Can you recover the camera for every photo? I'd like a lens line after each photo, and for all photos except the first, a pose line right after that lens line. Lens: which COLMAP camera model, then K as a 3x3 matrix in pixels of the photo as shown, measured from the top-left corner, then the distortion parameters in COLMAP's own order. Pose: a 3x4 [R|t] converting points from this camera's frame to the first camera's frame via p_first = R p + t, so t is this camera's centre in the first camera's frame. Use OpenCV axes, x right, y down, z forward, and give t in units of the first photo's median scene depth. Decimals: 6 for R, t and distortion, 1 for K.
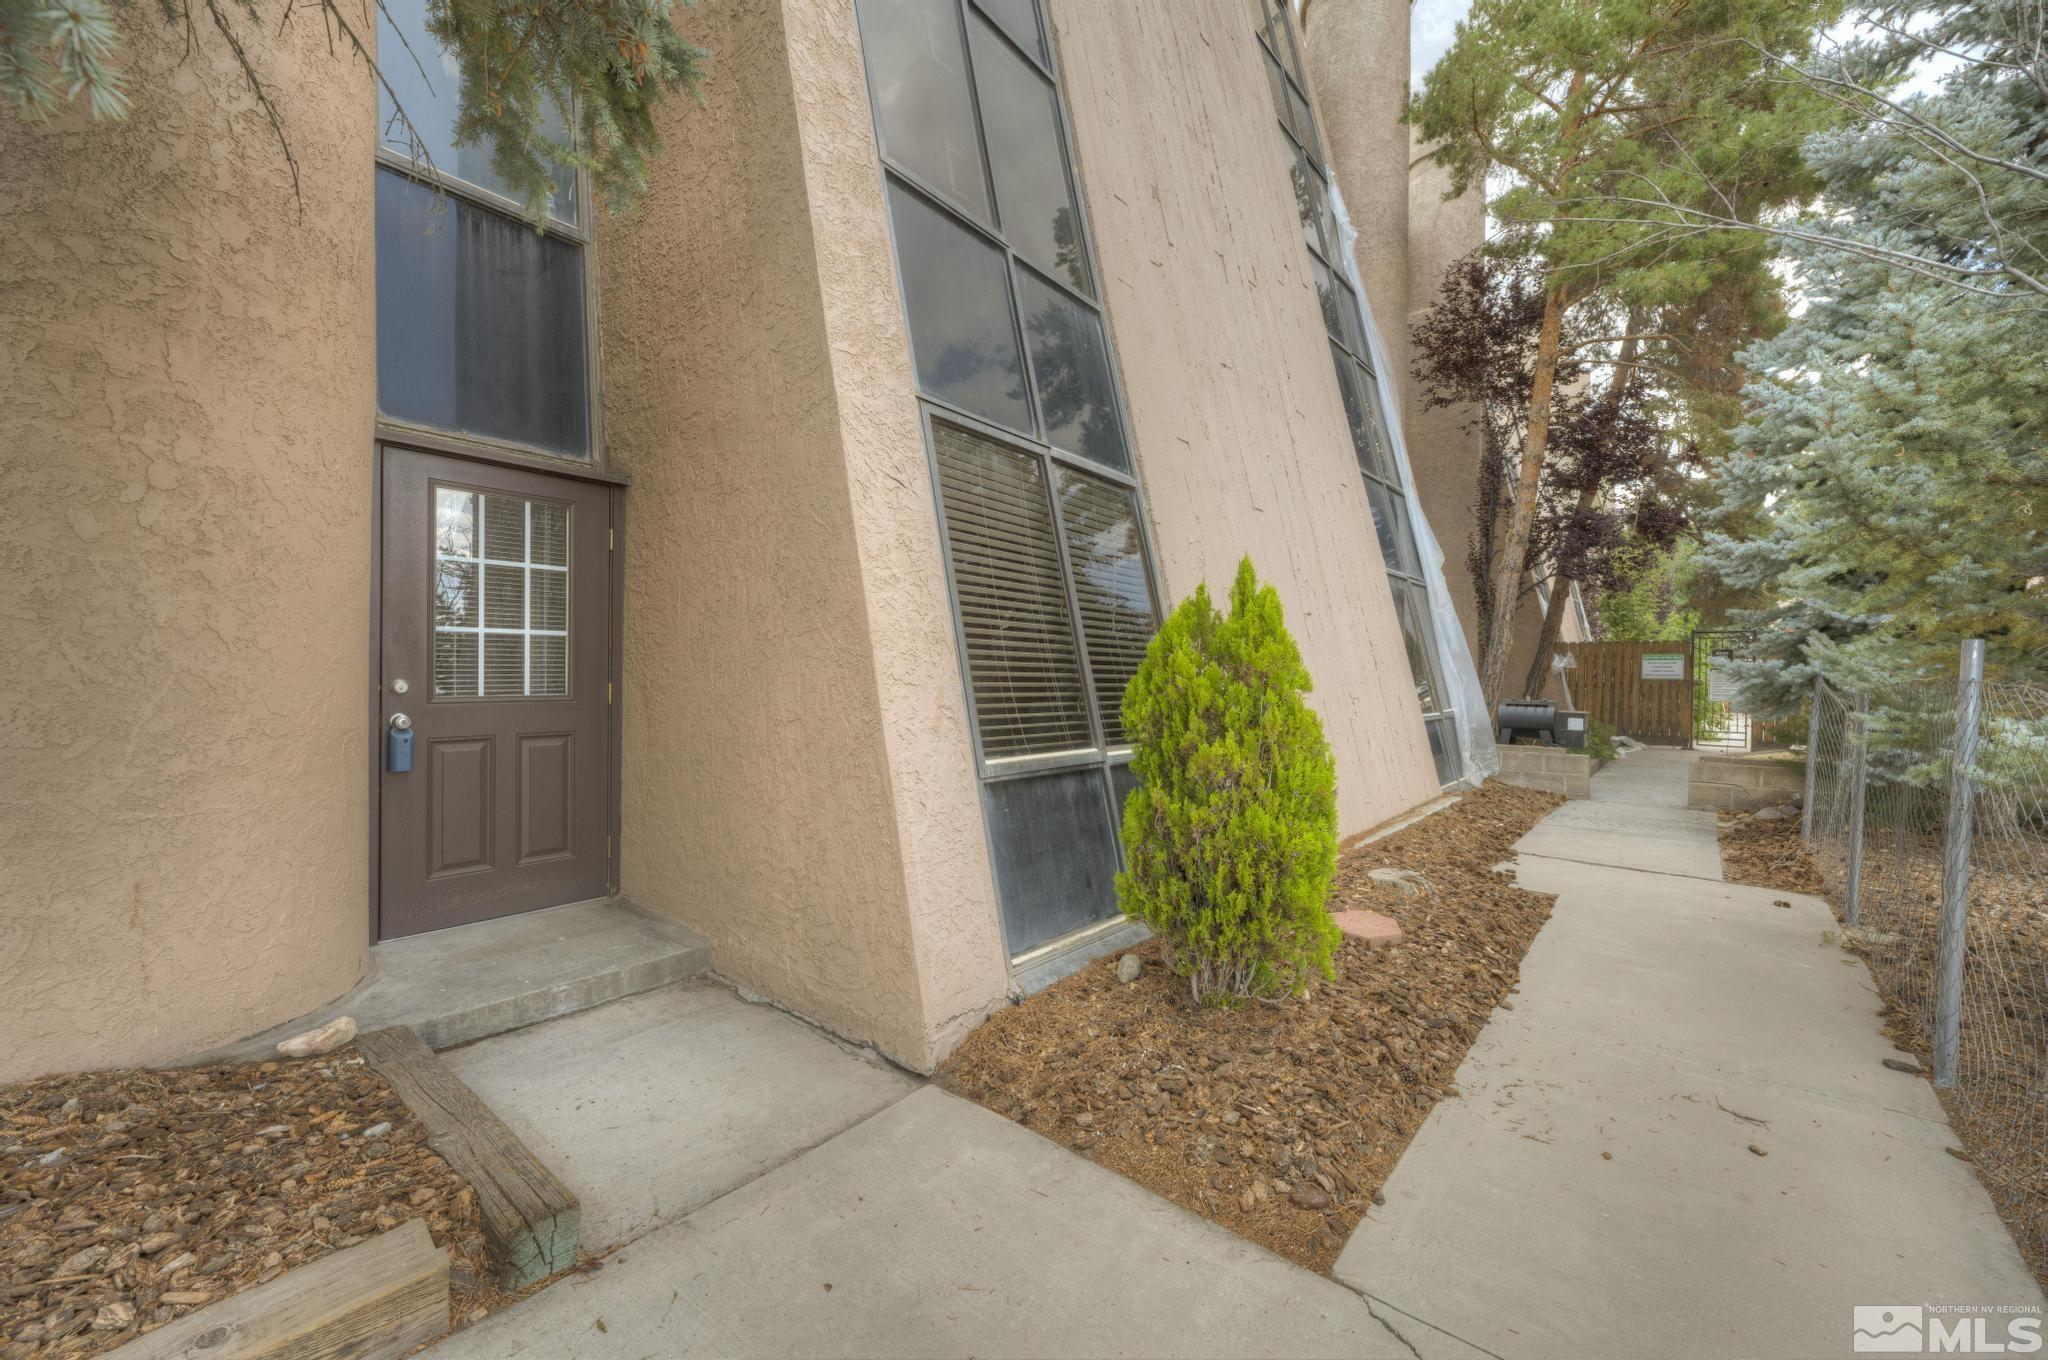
lens RADIAL K [[834.7, 0, 1023.4], [0, 834.7, 680.7], [0, 0, 1]] dist [0.001682, -0.000014]
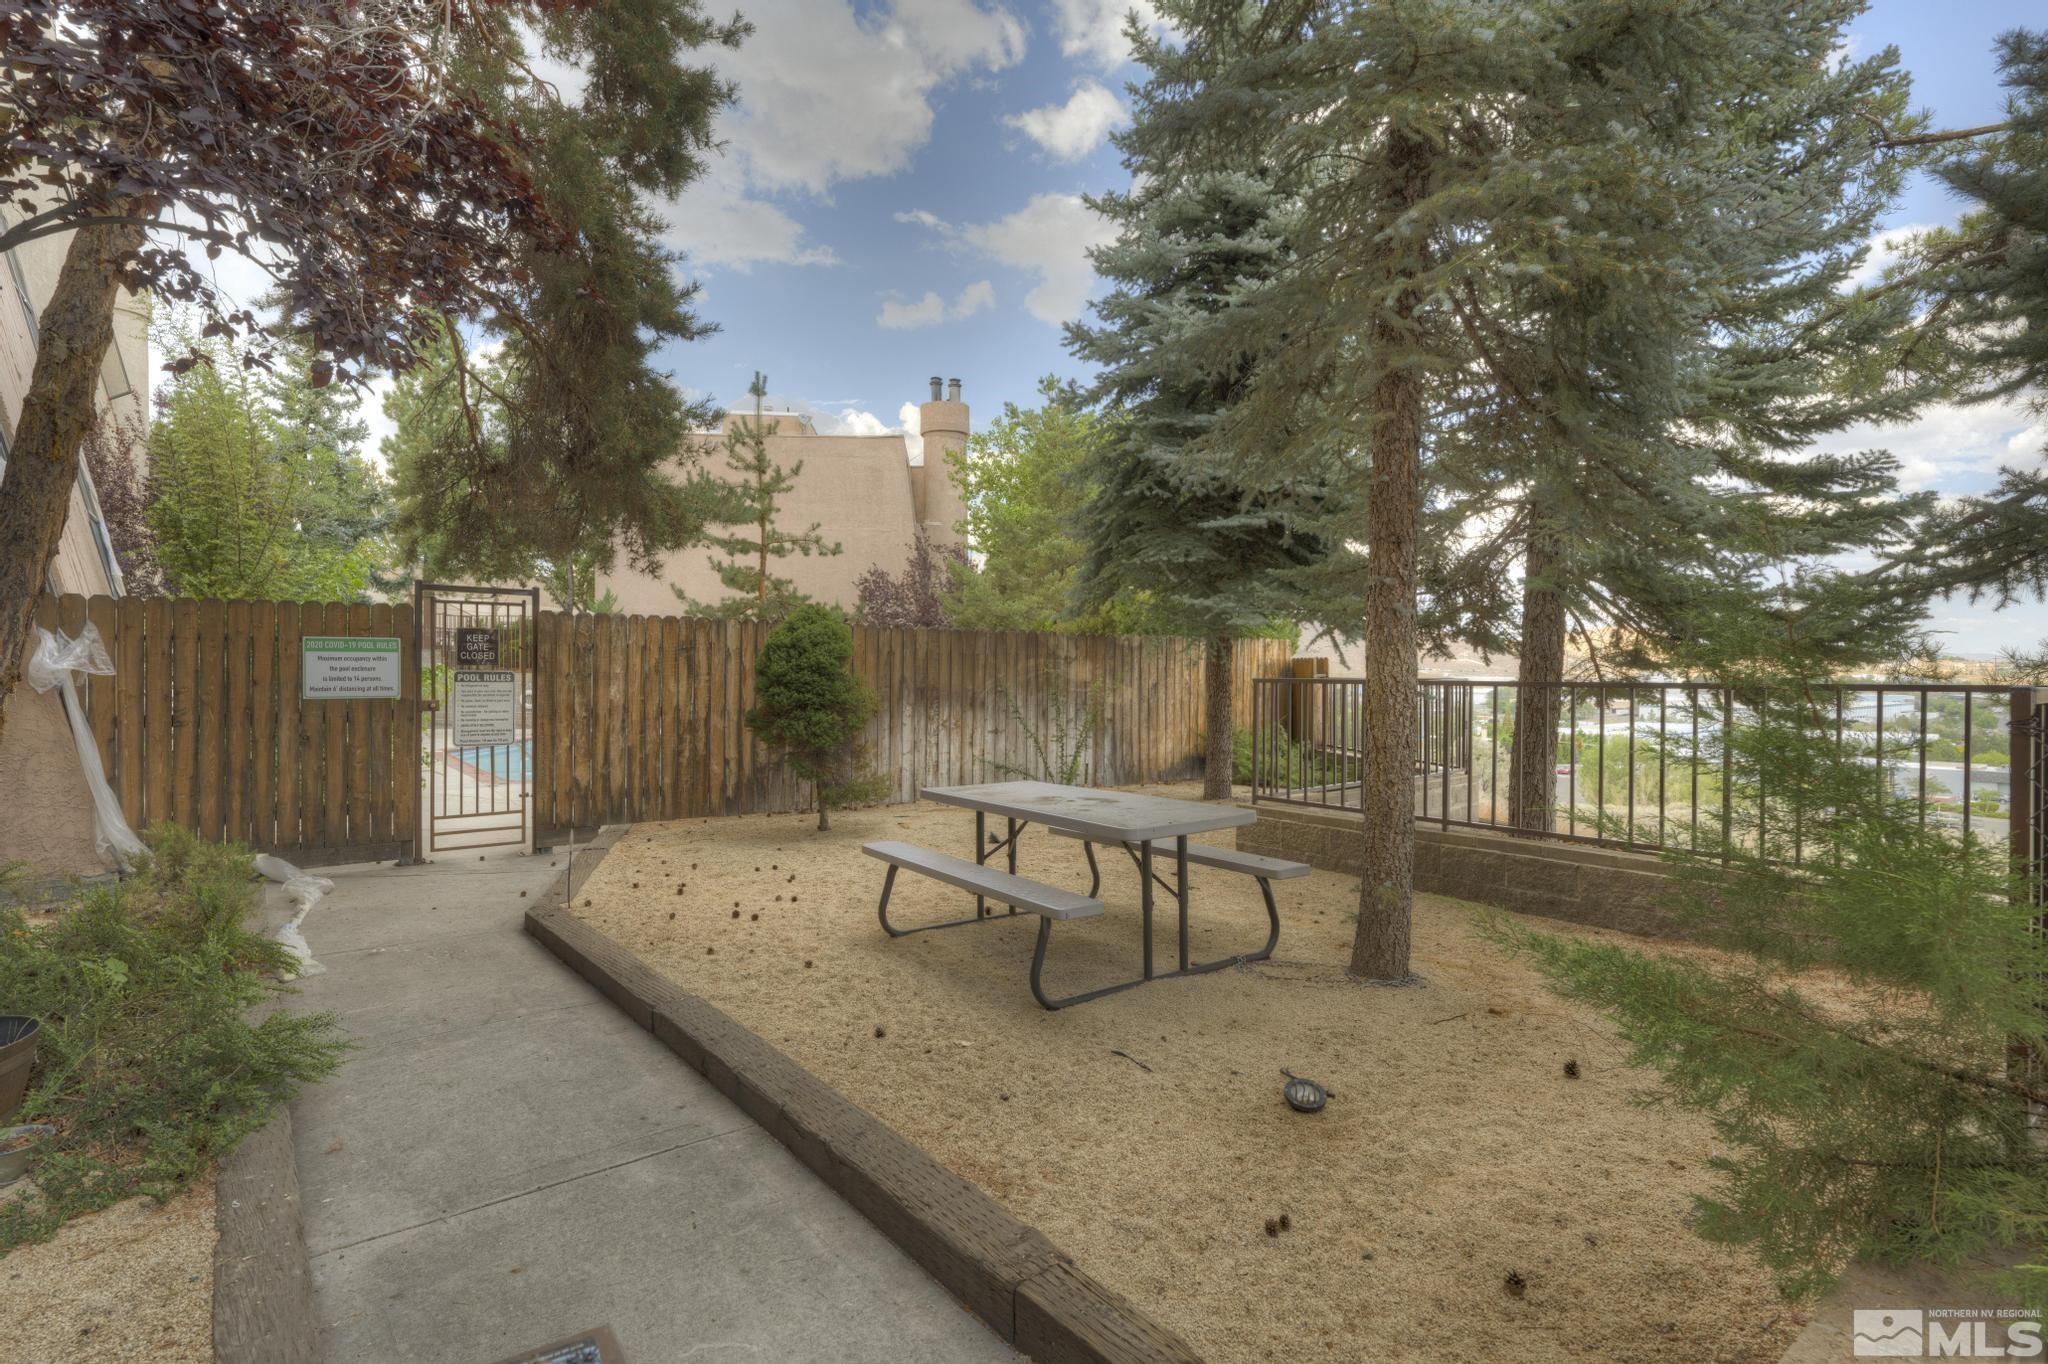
lens RADIAL K [[1002.9, 0, 1025.7], [0, 1002.9, 665.4], [0, 0, 1]] dist [0.000138, -0.000235]
pose [[0.231387, -0.013132, 0.972773, 0.359907], [0.004627, 0.999912, 0.012398, -0.022878], [-0.972851, 0.001633, 0.231427, 0.558735]]
